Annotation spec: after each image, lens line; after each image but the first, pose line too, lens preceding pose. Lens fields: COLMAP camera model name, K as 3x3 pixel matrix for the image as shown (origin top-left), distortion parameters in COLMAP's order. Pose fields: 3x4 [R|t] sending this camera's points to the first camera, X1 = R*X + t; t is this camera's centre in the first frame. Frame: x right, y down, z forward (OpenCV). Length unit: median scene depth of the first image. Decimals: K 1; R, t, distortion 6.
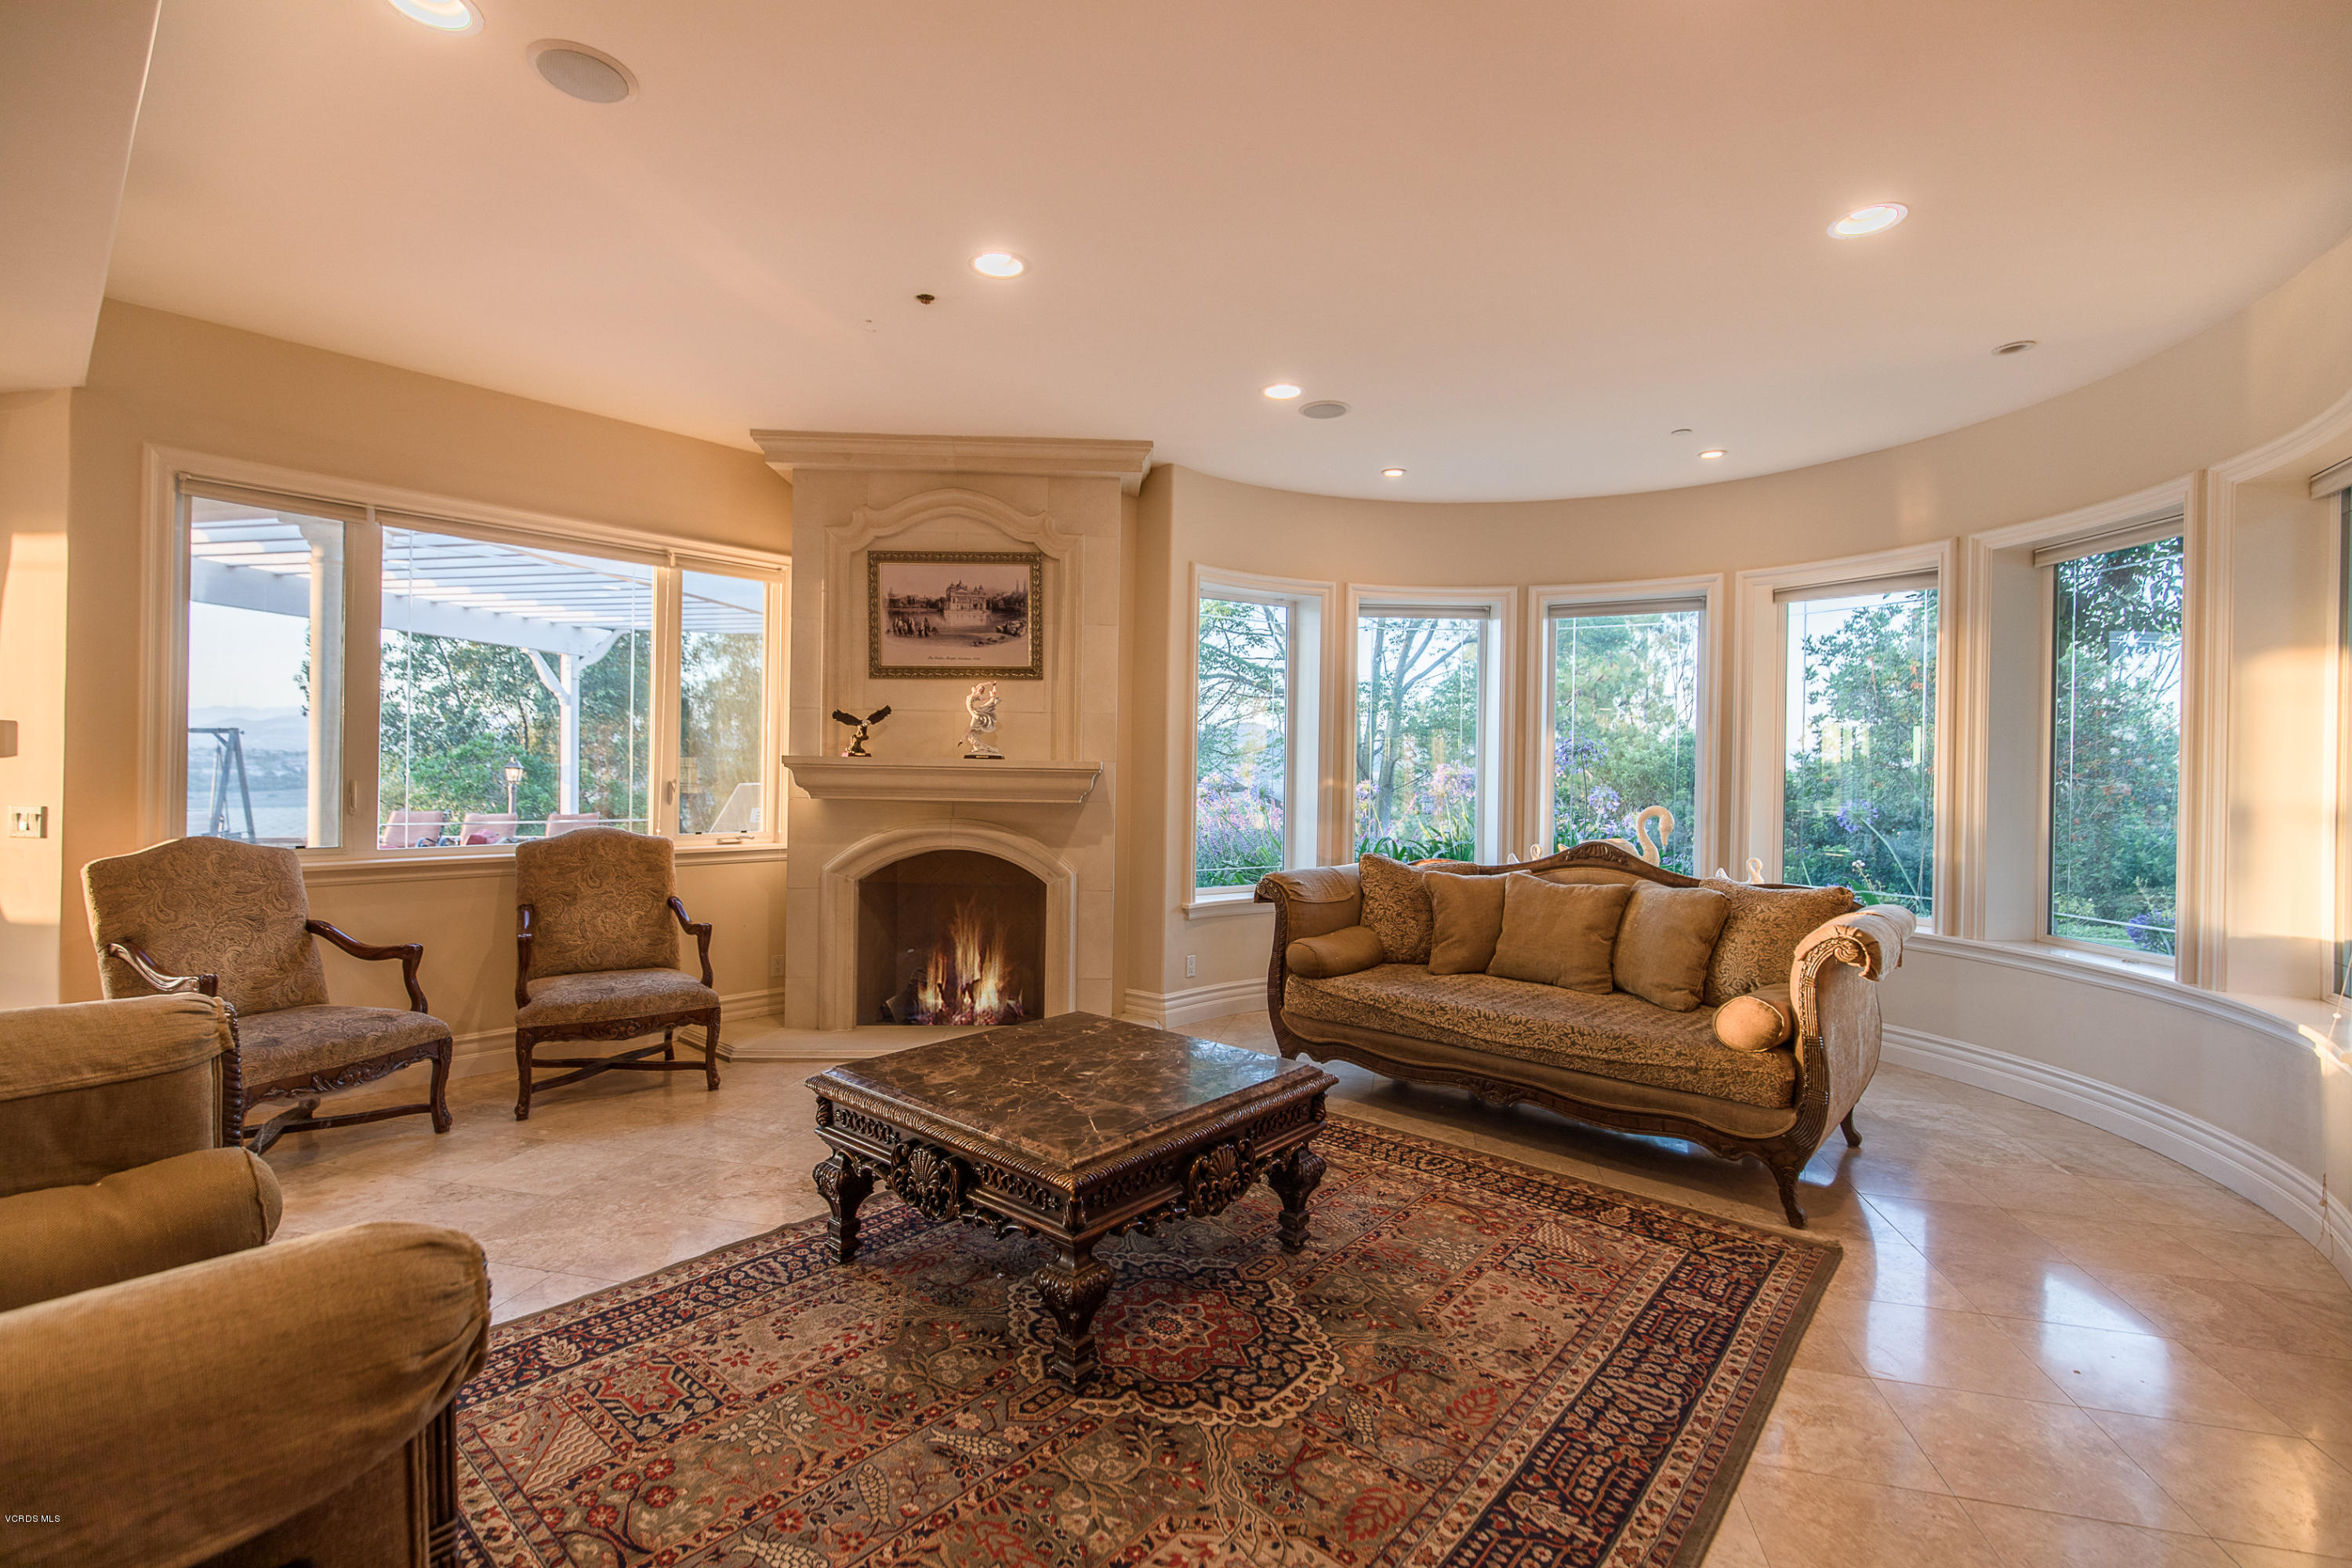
lens RADIAL K [[1028.3, 0, 1161.5], [0, 1028.3, 777.3], [0, 0, 1]] dist [0.012724, -0.000516]
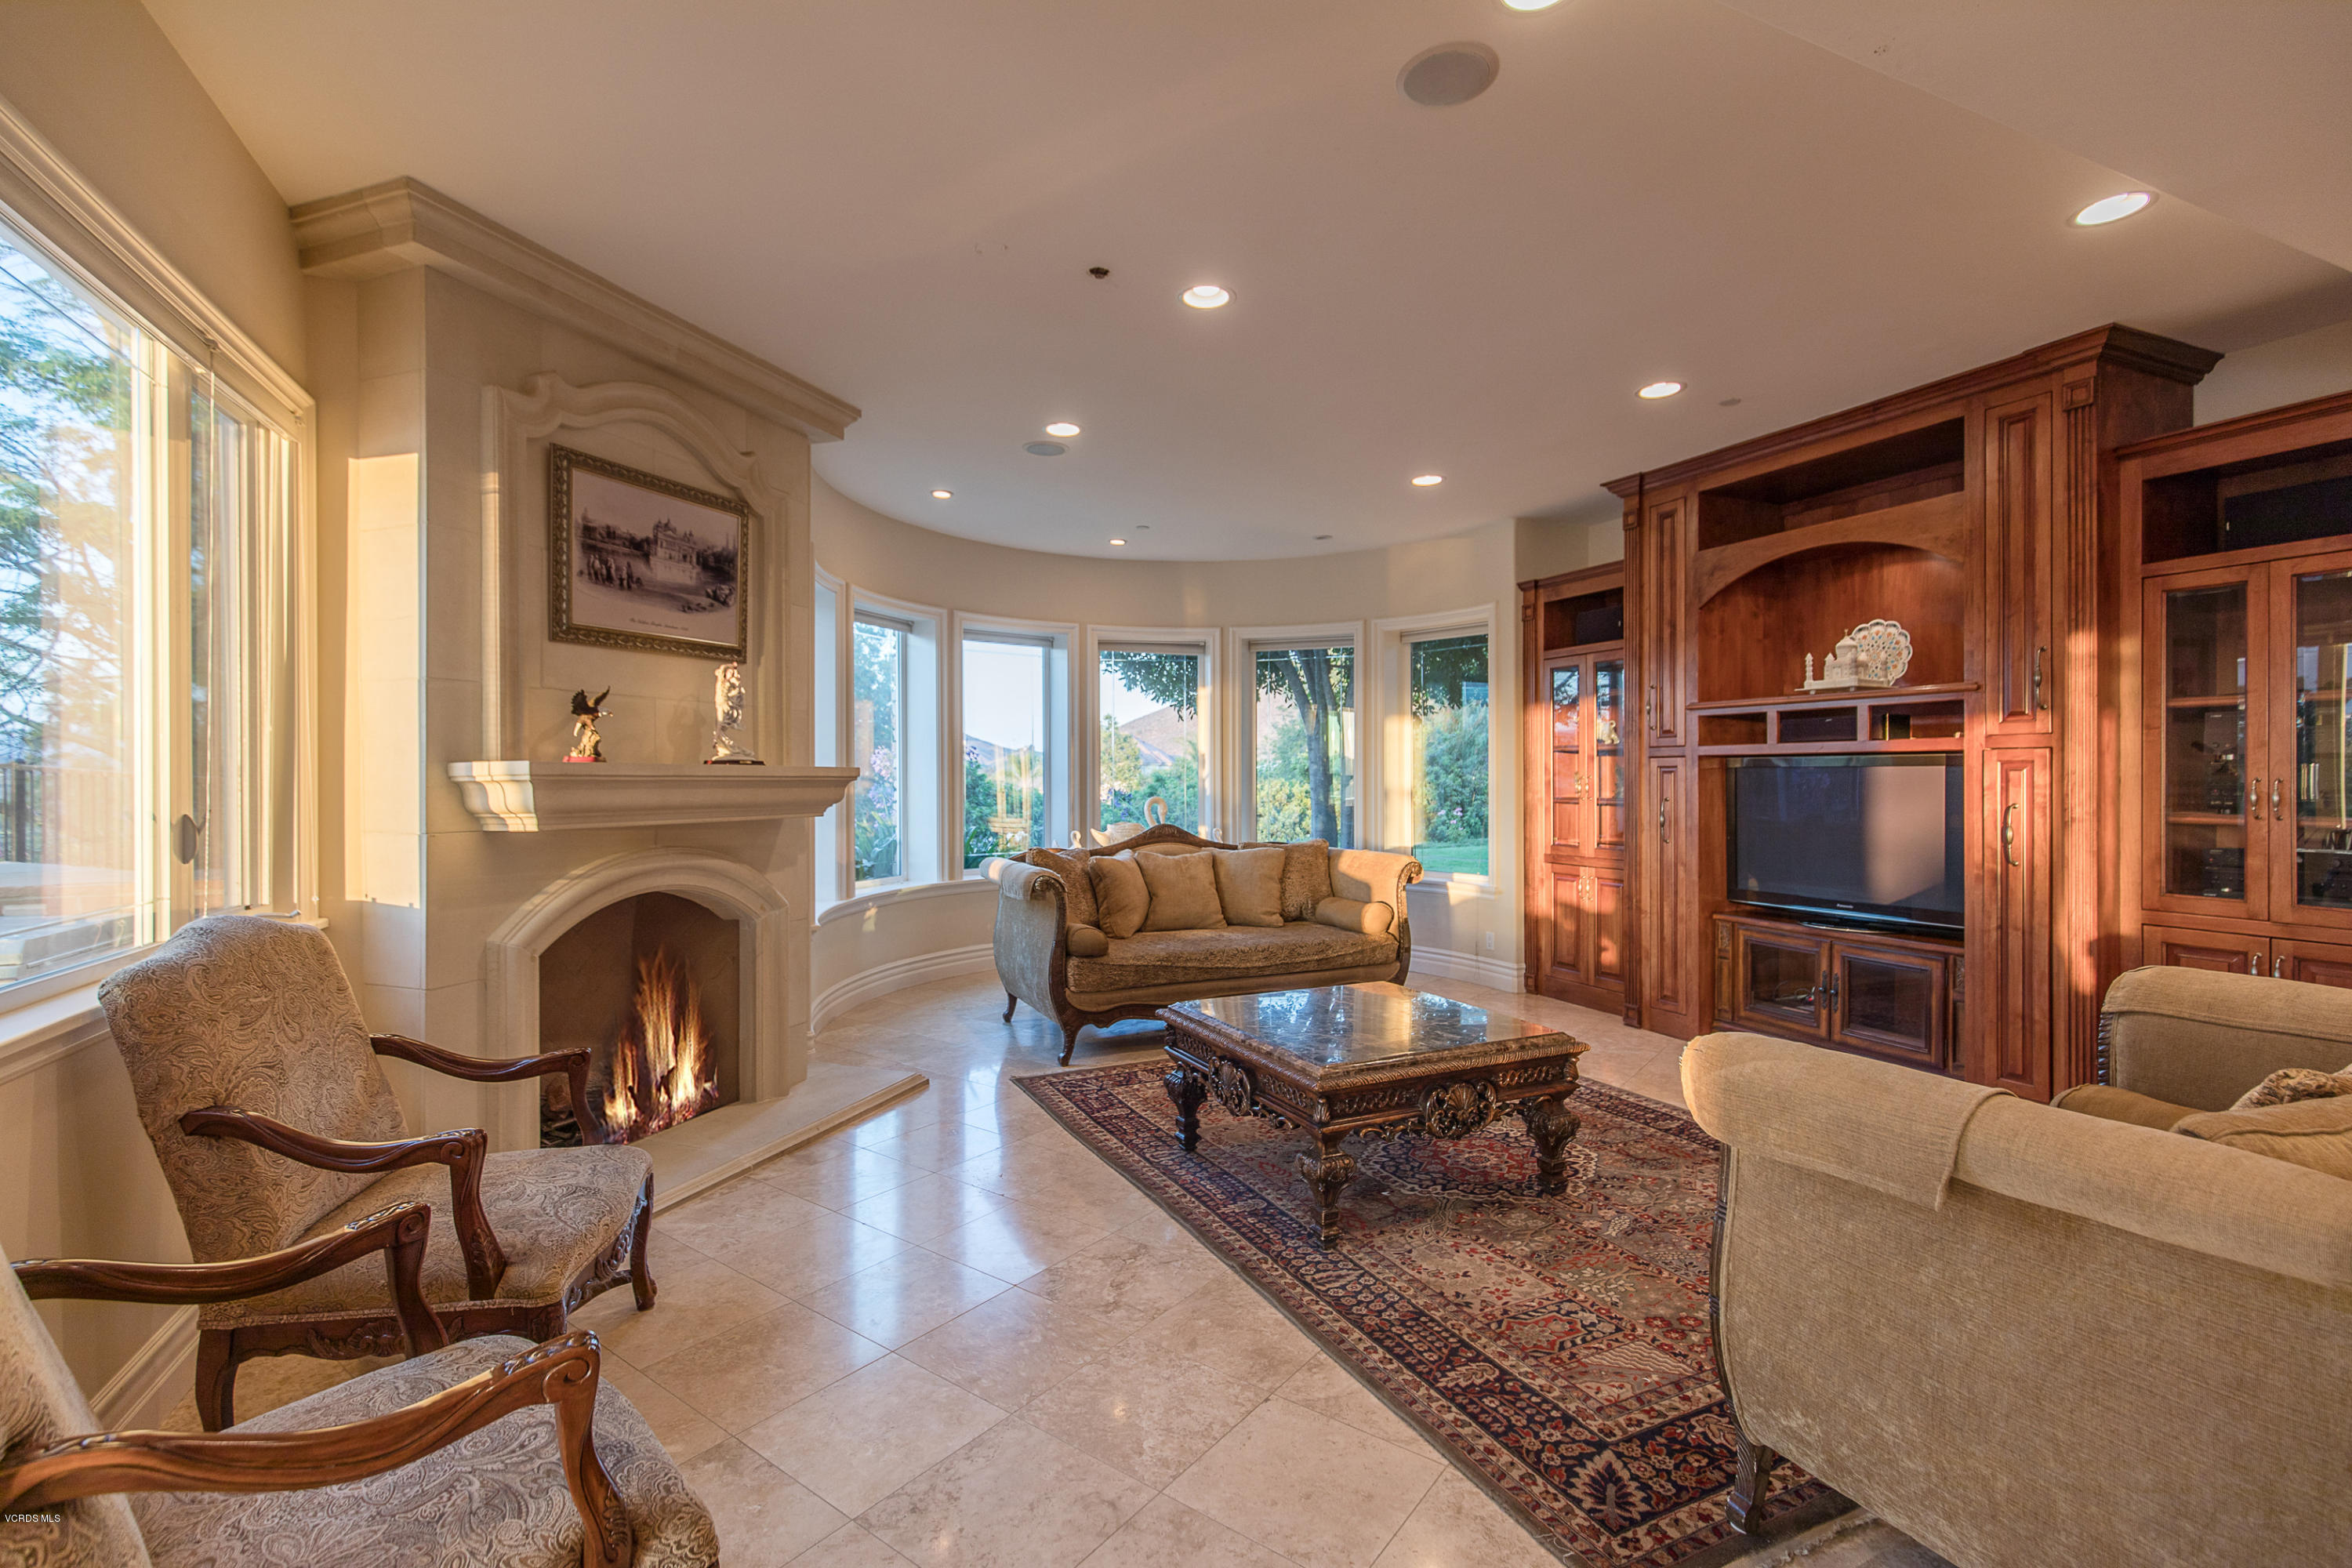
lens RADIAL K [[1028.3, 0, 1161.5], [0, 1028.3, 777.3], [0, 0, 1]] dist [0.012724, -0.000516]
pose [[0.413134, -0.016992, 0.910512, -0.718873], [0.011997, 0.999841, 0.013215, -0.014764], [-0.910591, 0.005463, 0.413272, 0.387057]]
